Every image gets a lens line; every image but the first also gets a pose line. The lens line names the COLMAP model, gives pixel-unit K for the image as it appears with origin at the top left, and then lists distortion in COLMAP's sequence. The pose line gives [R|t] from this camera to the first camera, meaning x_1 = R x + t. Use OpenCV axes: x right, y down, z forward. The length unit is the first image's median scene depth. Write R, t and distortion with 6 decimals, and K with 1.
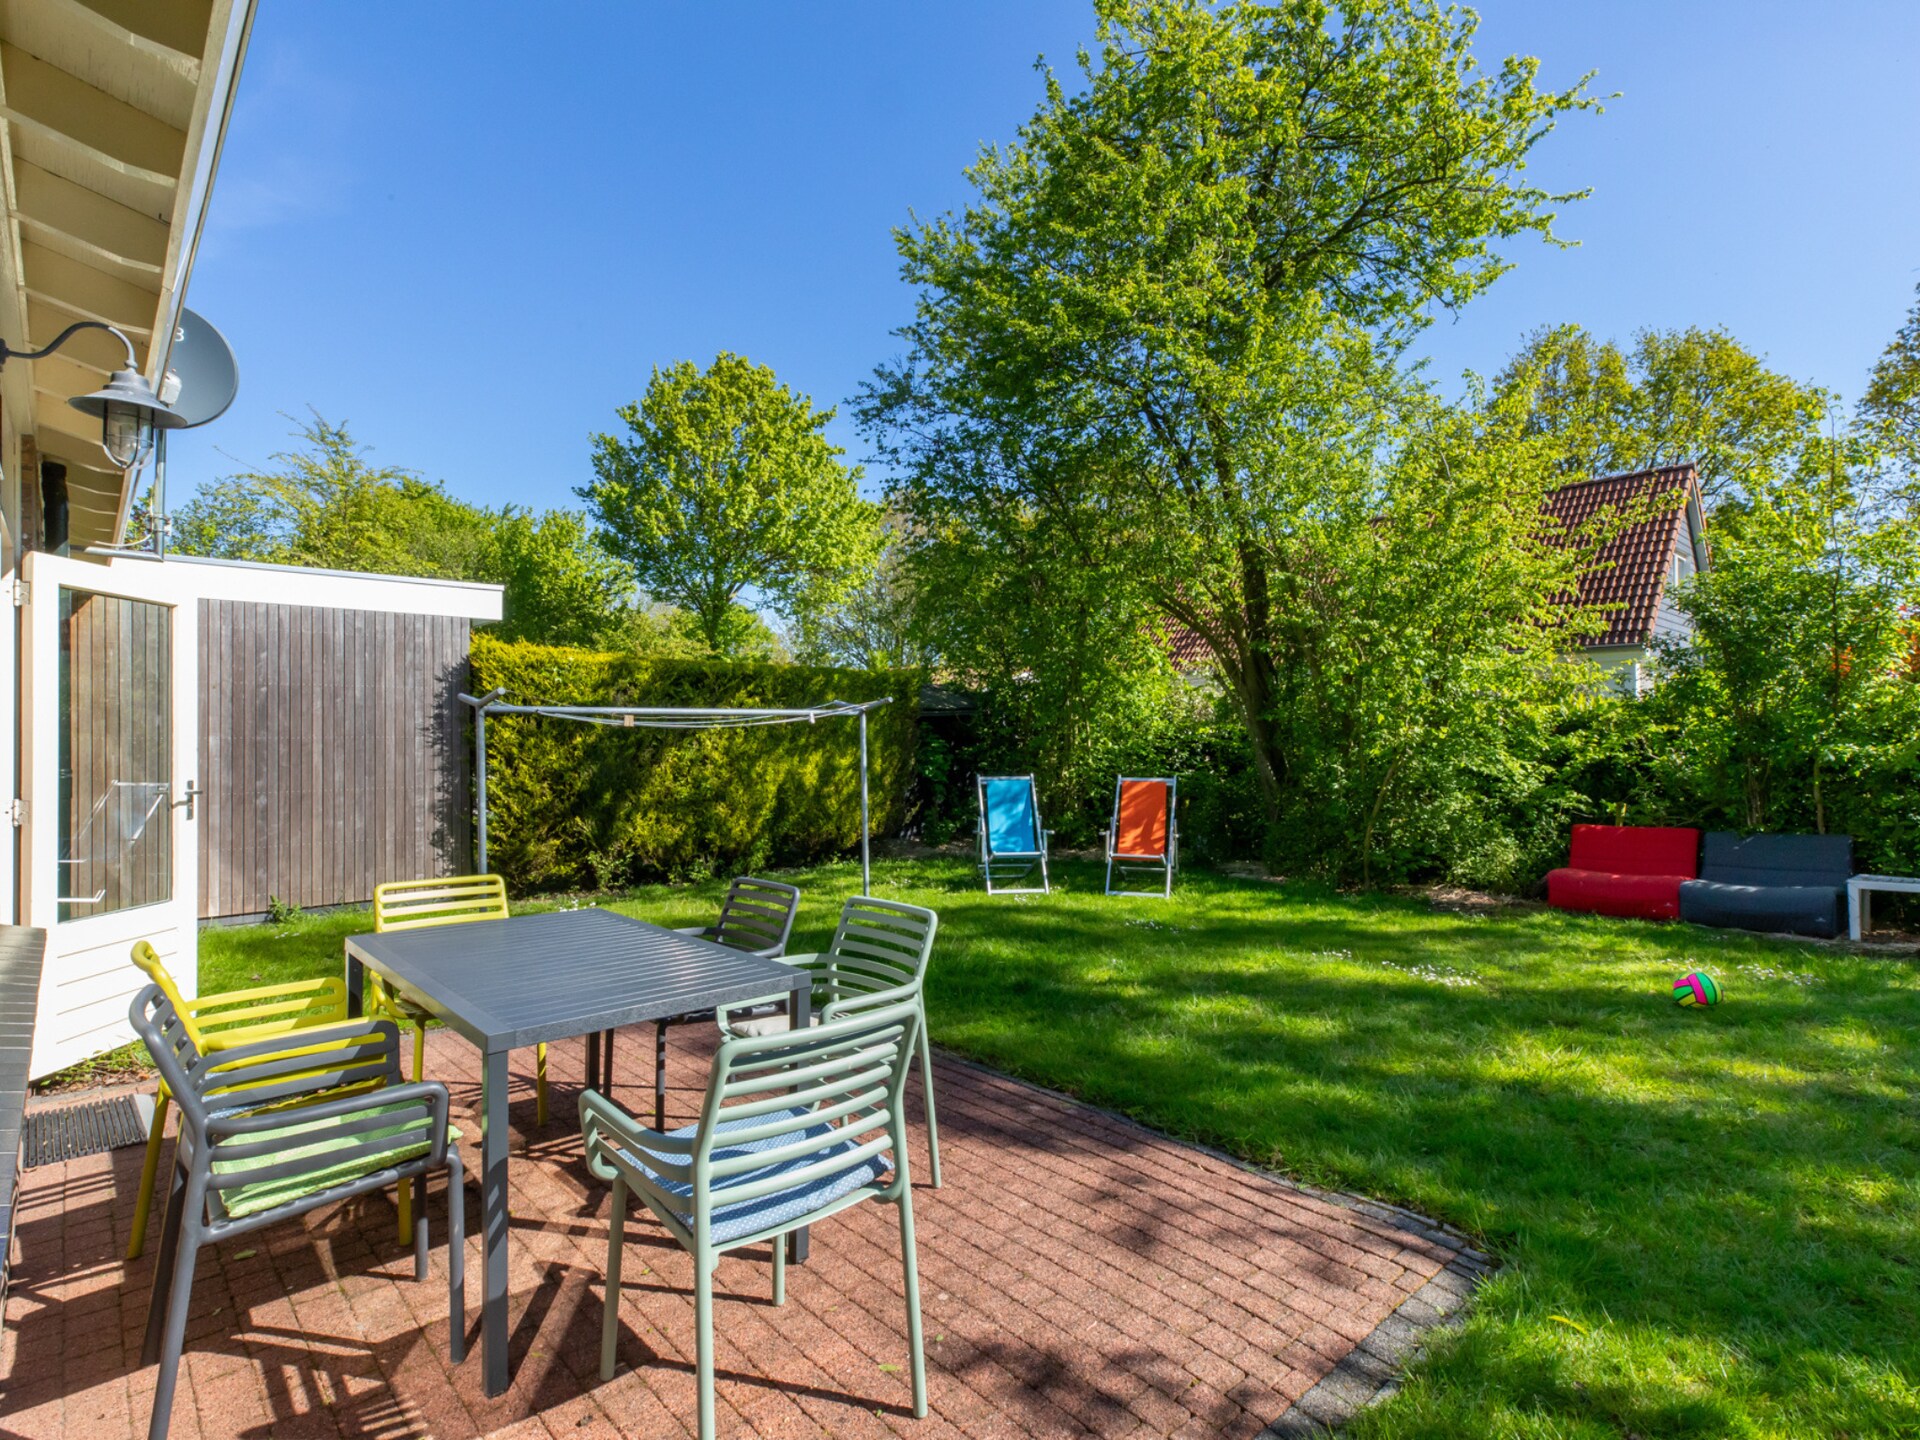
lens RADIAL K [[986.4, 0, 963.7], [0, 986.4, 727.6], [0, 0, 1]] dist [0.003548, -0.000678]
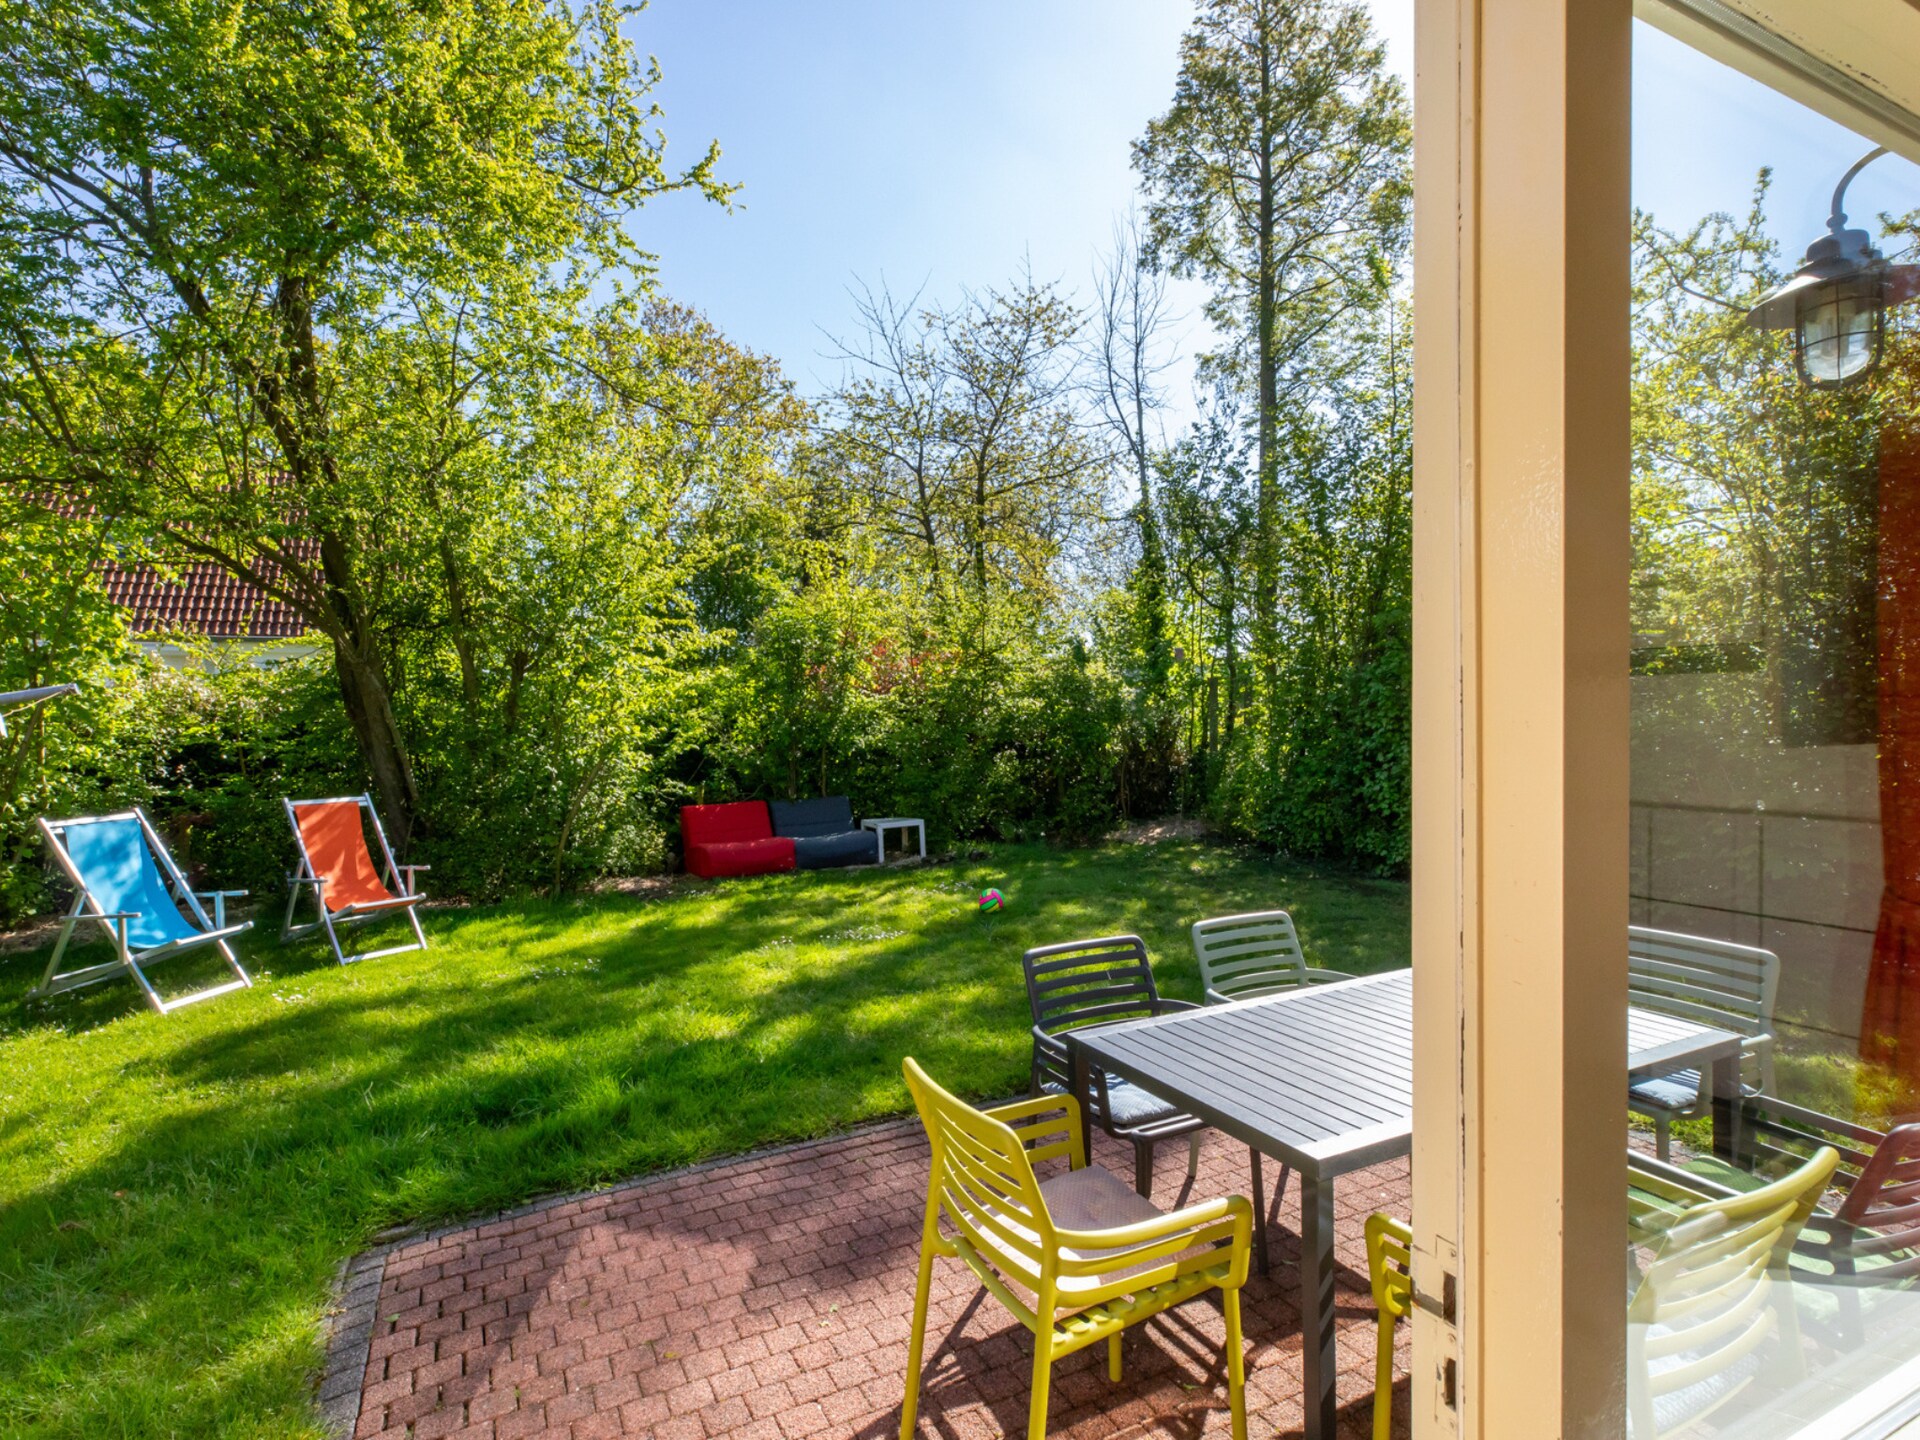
lens RADIAL K [[1000.6, 0, 960.0], [0, 1000.6, 720.0], [0, 0, 1]] dist [0.001584, 0.000925]
pose [[0.270950, -0.010340, 0.962538, -0.405969], [0.001502, 0.999946, 0.010319, -0.015752], [-0.962592, -0.001350, 0.270951, 0.342620]]
